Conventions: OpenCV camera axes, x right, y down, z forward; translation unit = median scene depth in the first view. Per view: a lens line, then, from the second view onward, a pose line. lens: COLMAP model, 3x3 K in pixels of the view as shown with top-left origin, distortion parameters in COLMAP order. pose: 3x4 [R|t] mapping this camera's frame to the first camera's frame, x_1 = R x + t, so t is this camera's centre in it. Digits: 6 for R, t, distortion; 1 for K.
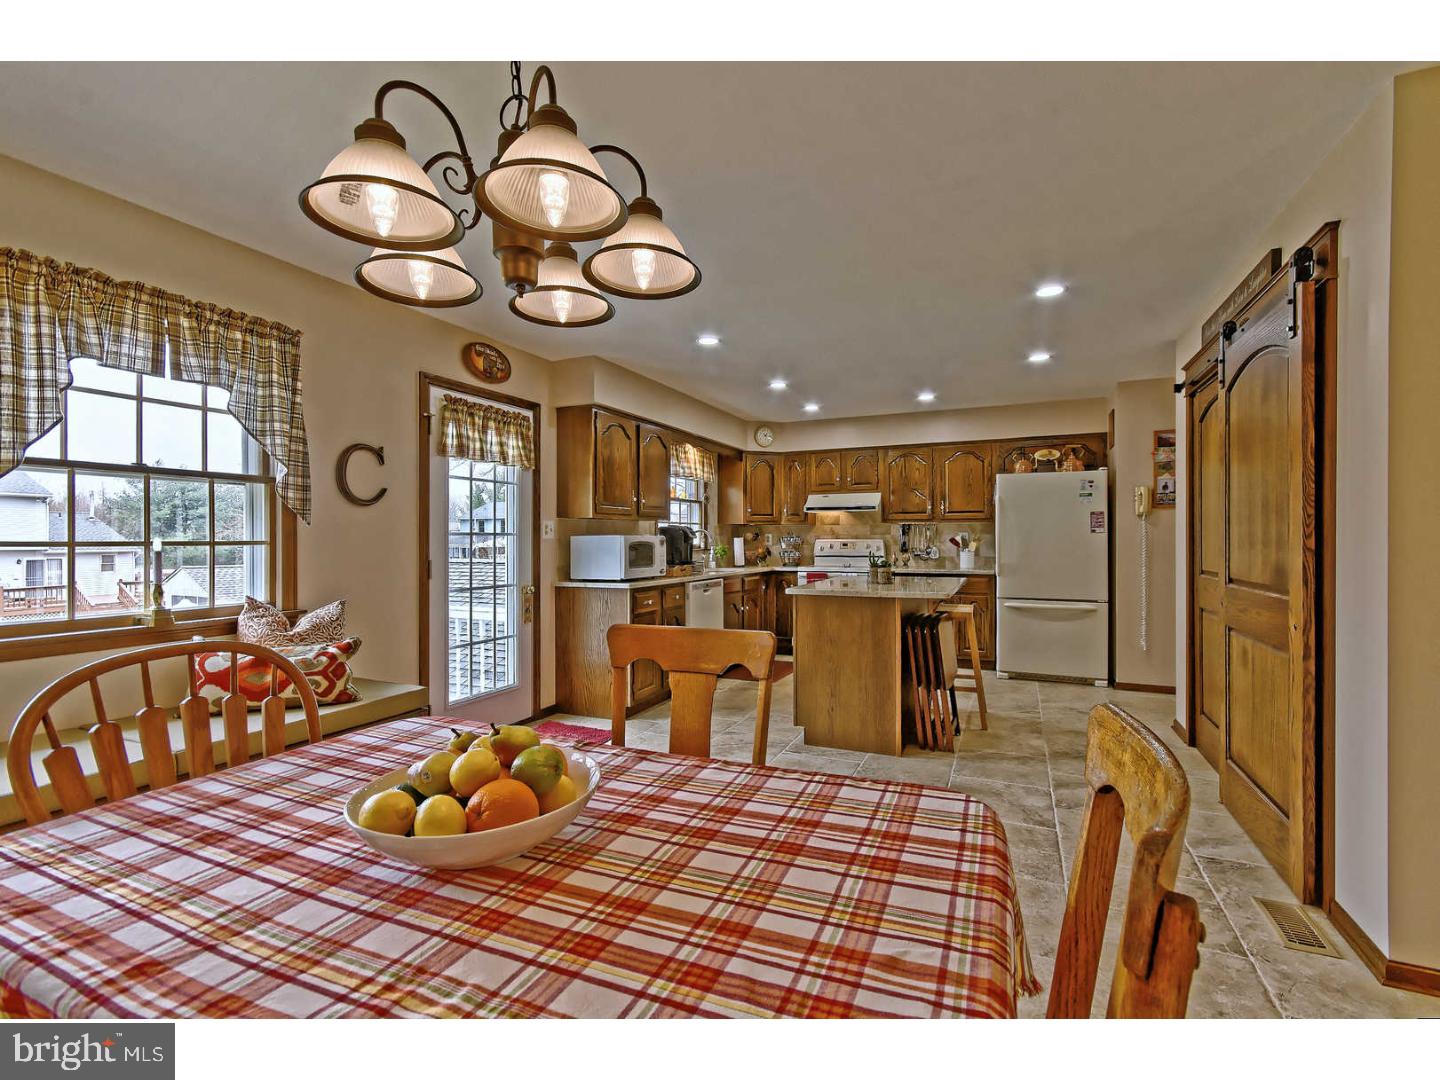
lens RADIAL K [[653.9, 0, 744.7], [0, 653.9, 542.0], [0, 0, 1]] dist [0.003892, 0.000381]
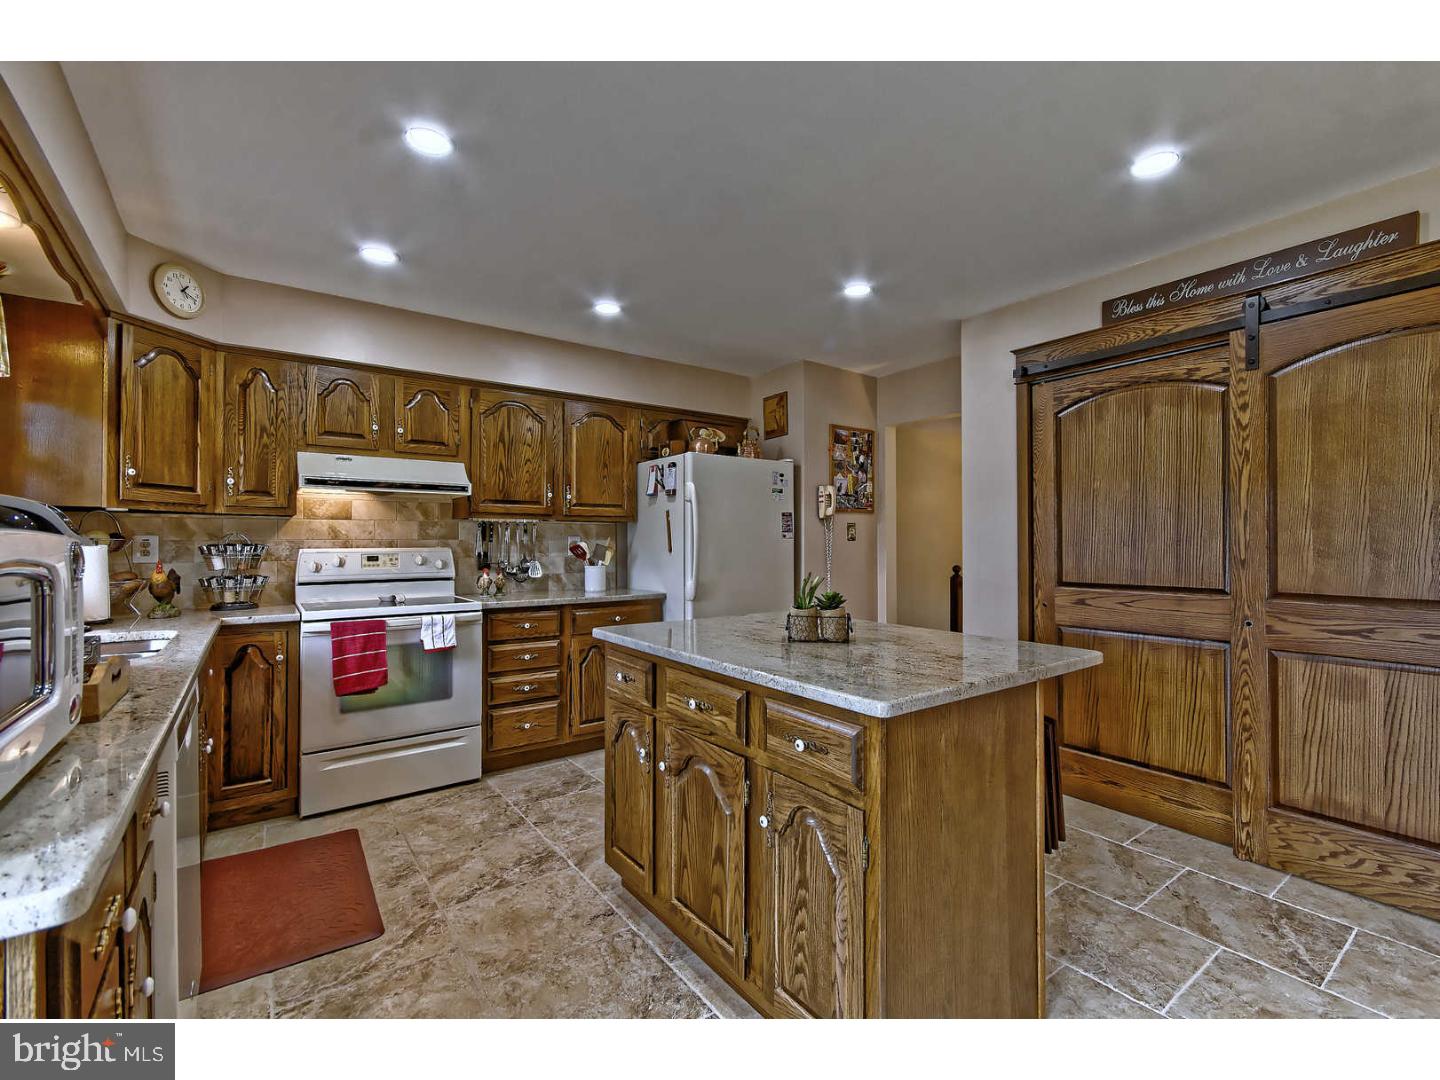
lens RADIAL K [[632.6, 0, 732.4], [0, 632.6, 544.9], [0, 0, 1]] dist [-0.001895, 0.000920]
pose [[0.508643, -0.000733, 0.860977, -0.136749], [0.005318, 0.999983, -0.002291, -0.004146], [-0.860961, 0.005744, 0.508638, 0.540556]]
